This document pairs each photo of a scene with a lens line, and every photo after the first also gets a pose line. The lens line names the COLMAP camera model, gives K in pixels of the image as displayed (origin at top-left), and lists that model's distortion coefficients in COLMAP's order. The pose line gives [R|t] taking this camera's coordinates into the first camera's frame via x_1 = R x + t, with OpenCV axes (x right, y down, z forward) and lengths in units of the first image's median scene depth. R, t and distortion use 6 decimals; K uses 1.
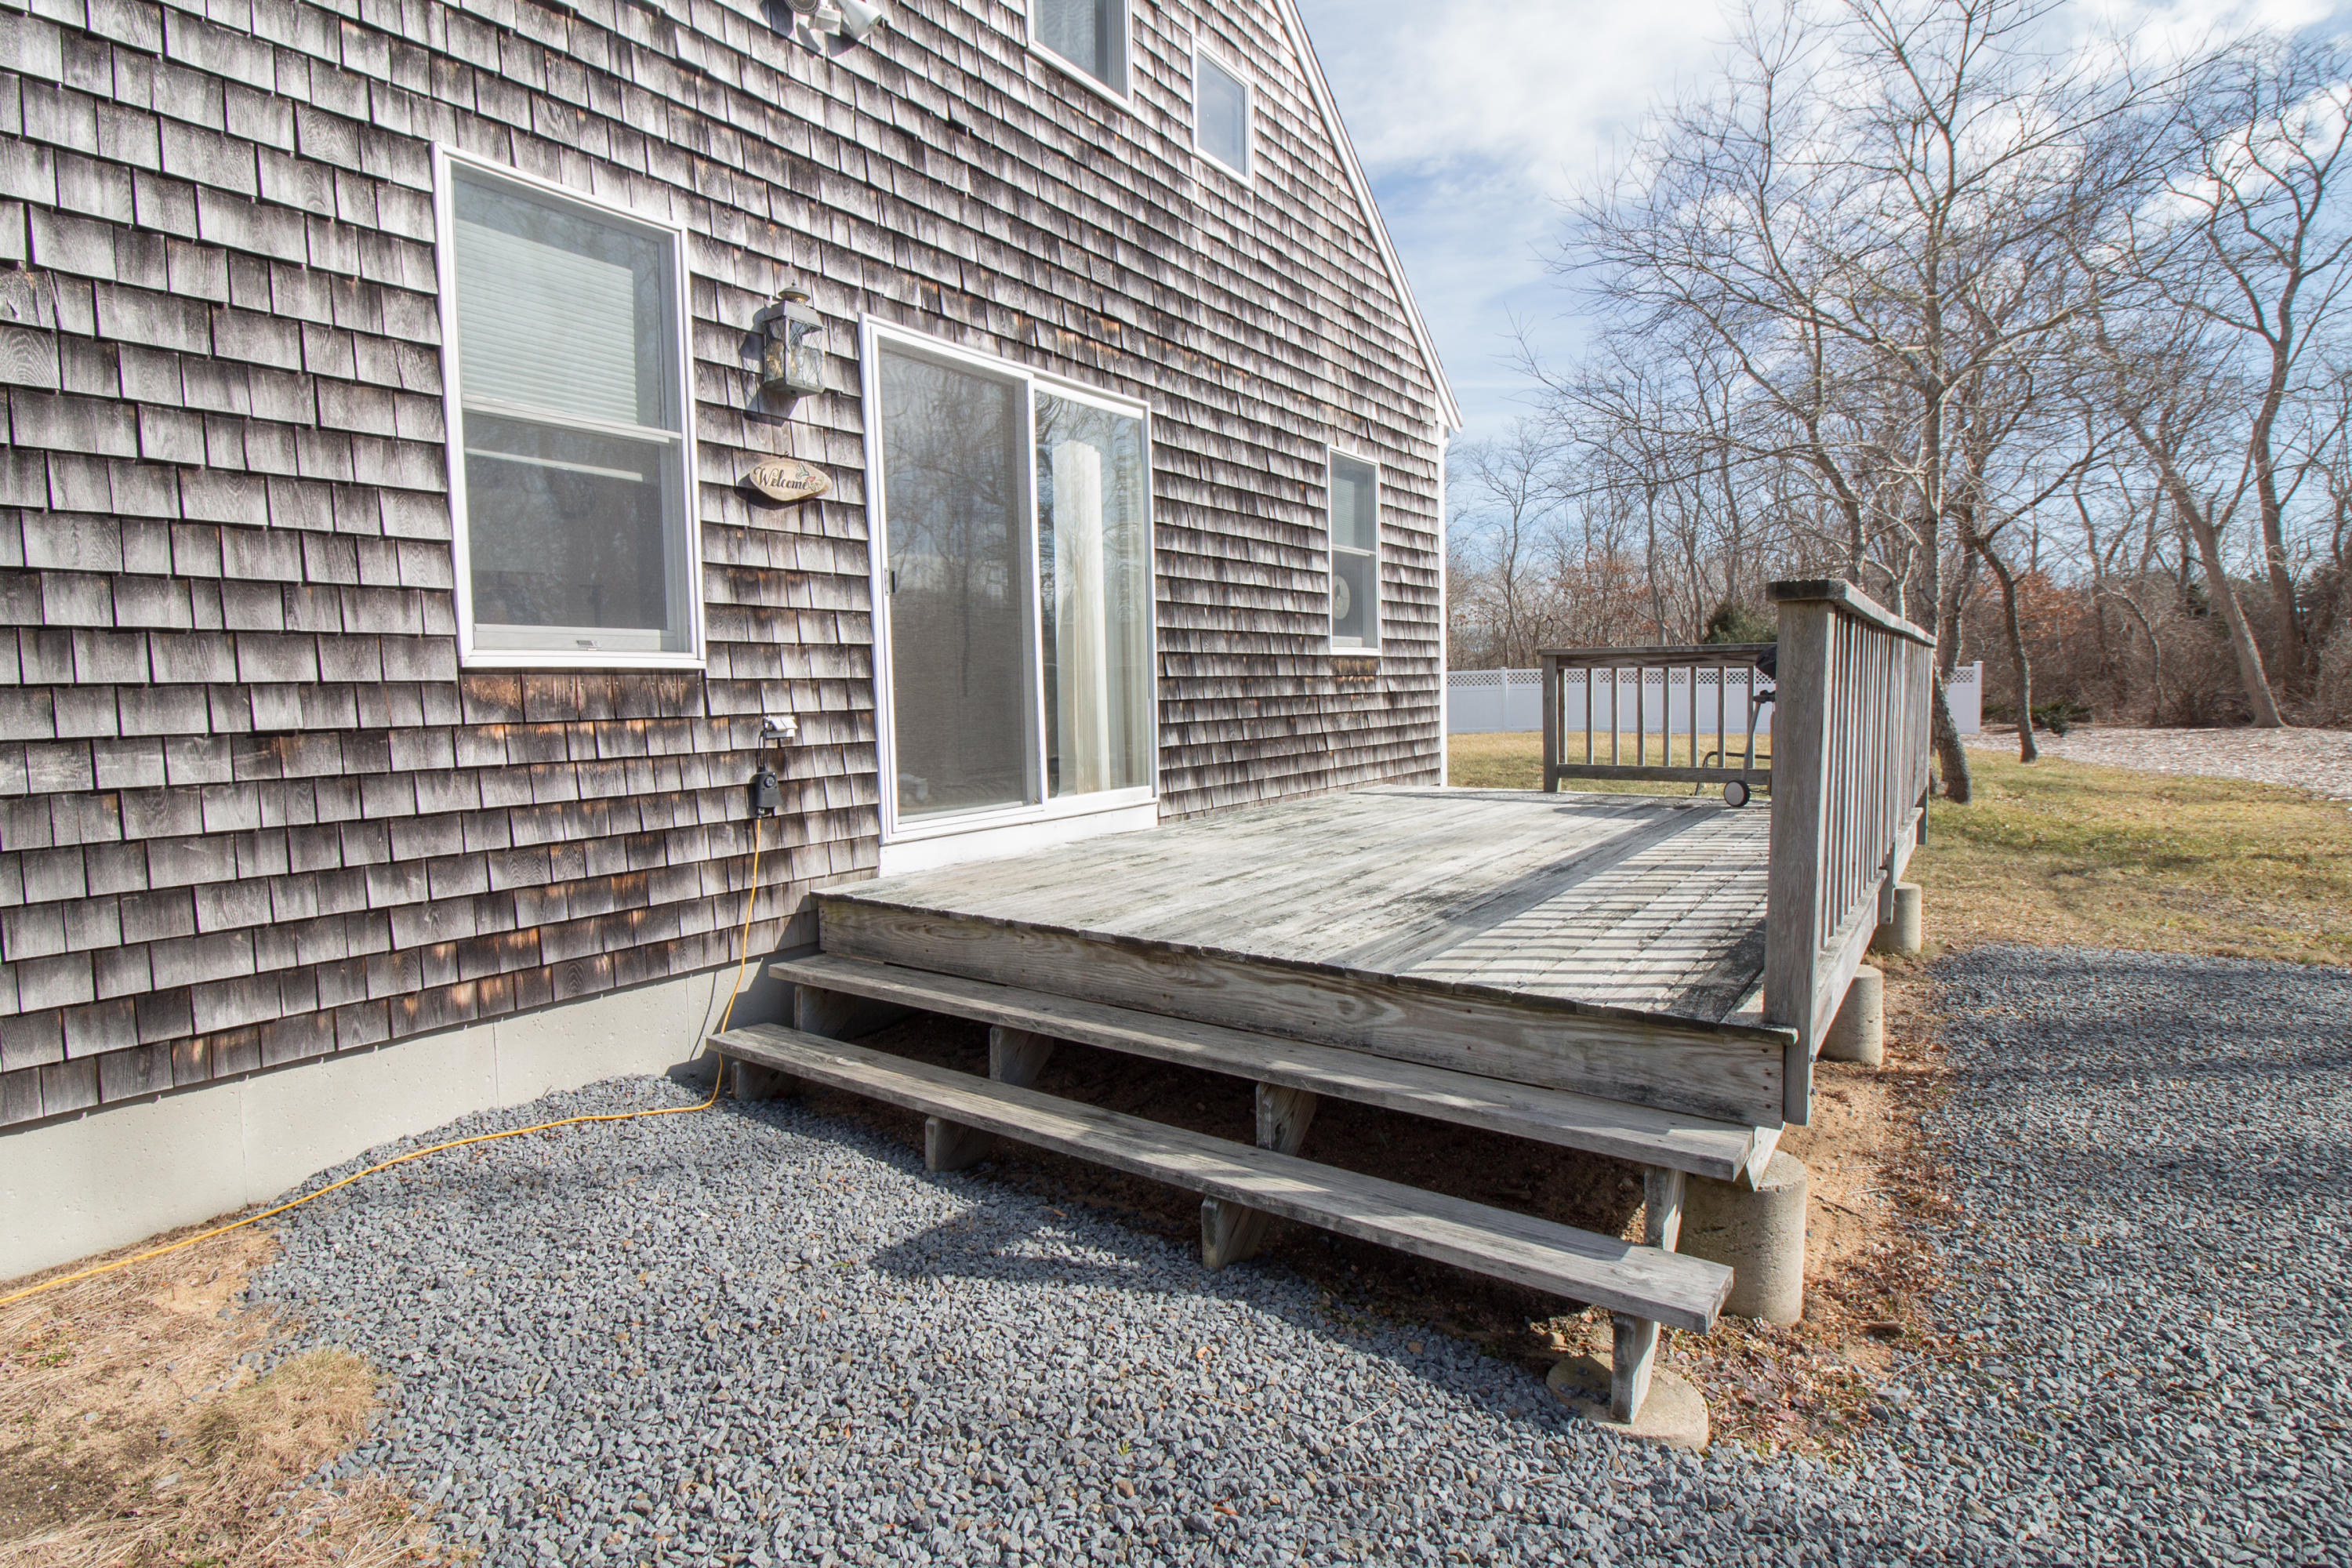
lens RADIAL K [[1095.3, 0, 1178.4], [0, 1095.3, 751.1], [0, 0, 1]] dist [-0.005595, -0.001135]
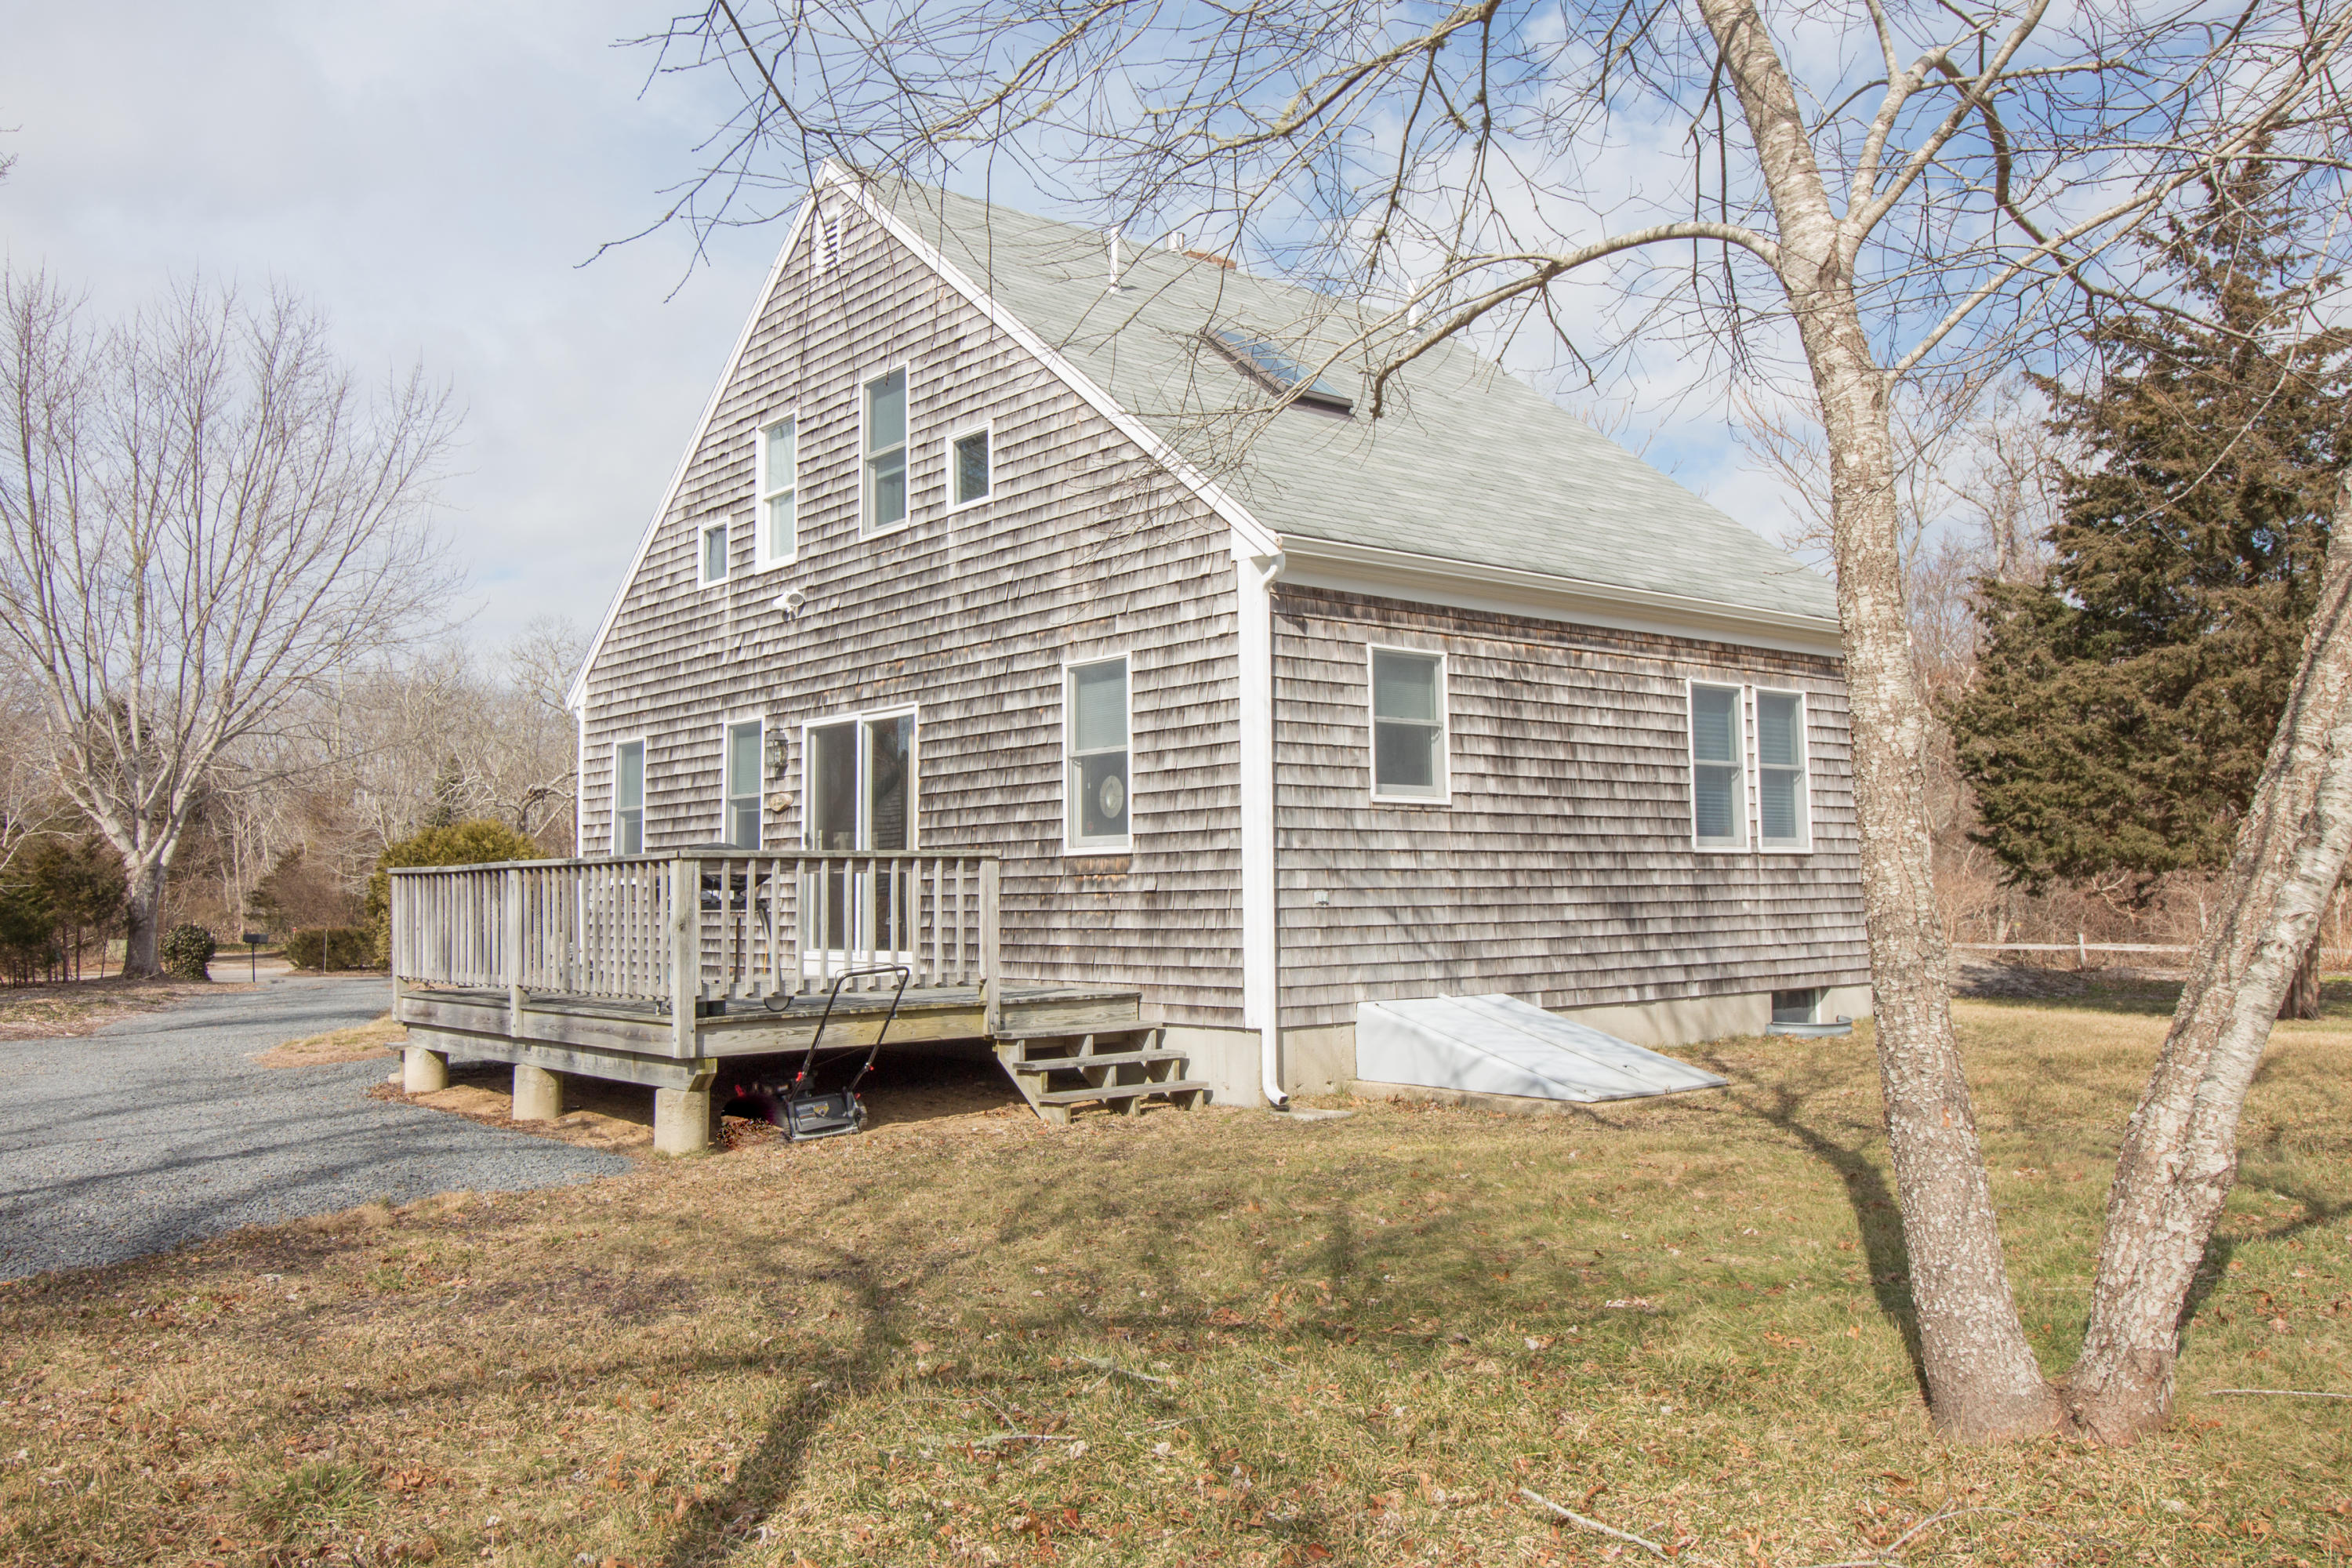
lens RADIAL K [[1828.0, 0, 1176.0], [0, 1828.0, 784.0], [0, 0, 1]] dist [0.000238, -0.000021]
pose [[-0.218060, -0.038165, -0.975189, 1.920034], [-0.040824, 0.998717, -0.029958, -0.111725], [0.975081, 0.033278, -0.219339, 1.540751]]
